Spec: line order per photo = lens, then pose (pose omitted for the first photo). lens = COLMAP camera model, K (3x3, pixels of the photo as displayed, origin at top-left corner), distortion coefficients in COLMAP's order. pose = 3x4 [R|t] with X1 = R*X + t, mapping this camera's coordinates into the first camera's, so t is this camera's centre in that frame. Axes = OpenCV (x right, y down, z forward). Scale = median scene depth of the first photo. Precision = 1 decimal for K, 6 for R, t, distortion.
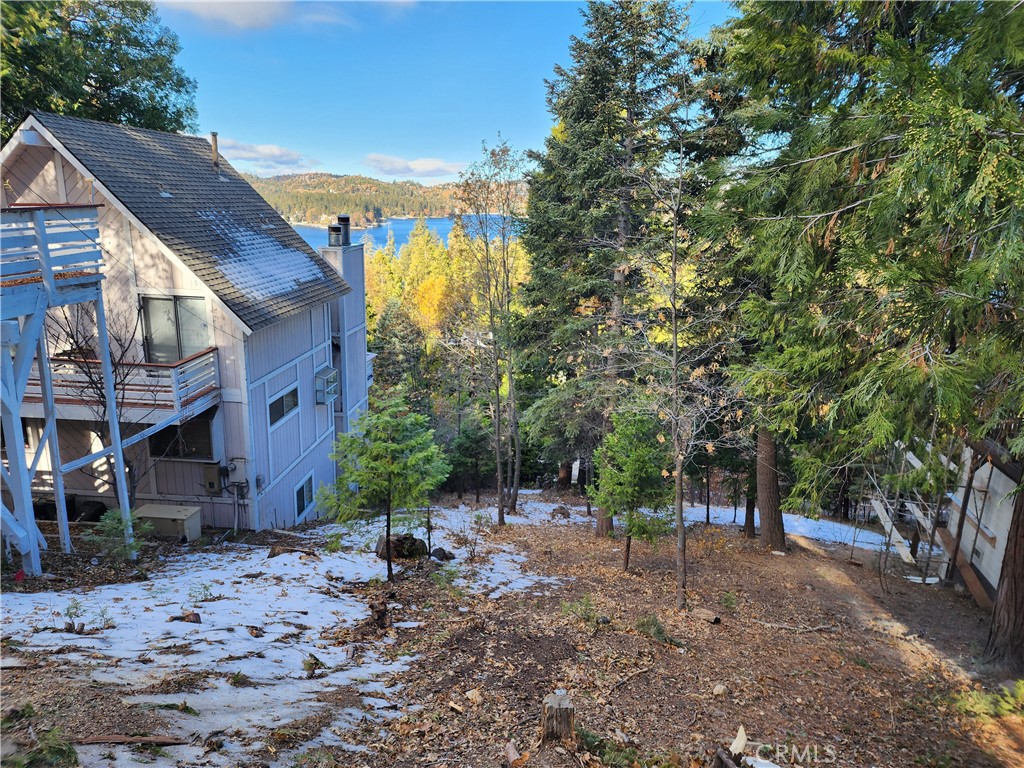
lens RADIAL K [[675.3, 0, 512.0], [0, 675.3, 384.0], [0, 0, 1]] dist [0.043510, -0.002147]
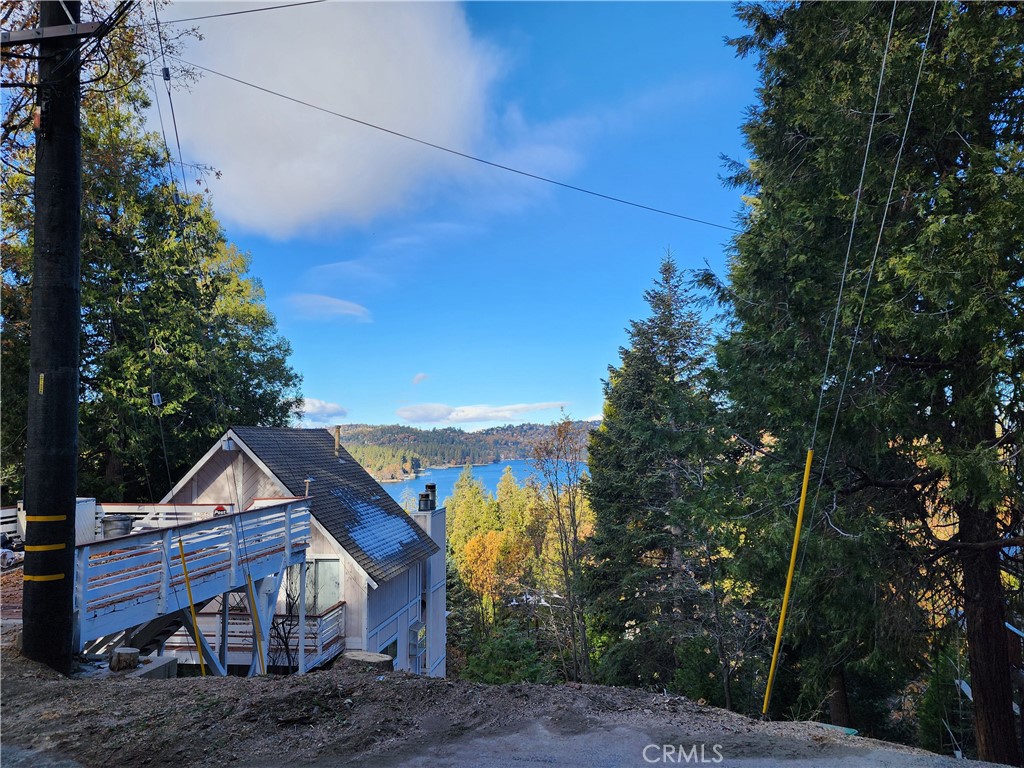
lens RADIAL K [[772.0, 0, 512.0], [0, 772.0, 384.0], [0, 0, 1]] dist [0.074055, -0.000772]
pose [[0.997024, -0.044679, -0.062821, -0.031061], [0.020903, 0.941076, -0.337548, 0.056003], [0.074201, 0.335231, 0.939210, -0.407653]]
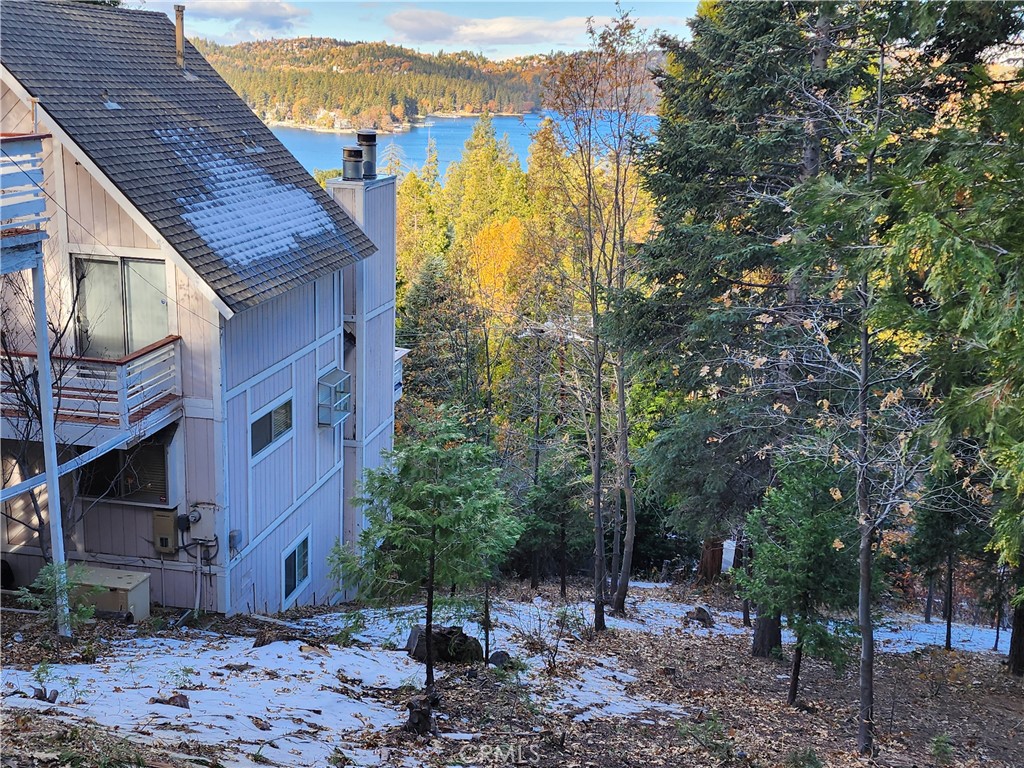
lens RADIAL K [[1161.2, 0, 512.0], [0, 1161.2, 384.0], [0, 0, 1]] dist [0.125923, -0.020123]
pose [[0.994389, 0.030394, -0.101322, 0.008209], [-0.031967, 0.999392, -0.013938, -0.000777], [0.100837, 0.017099, 0.994756, -0.108726]]
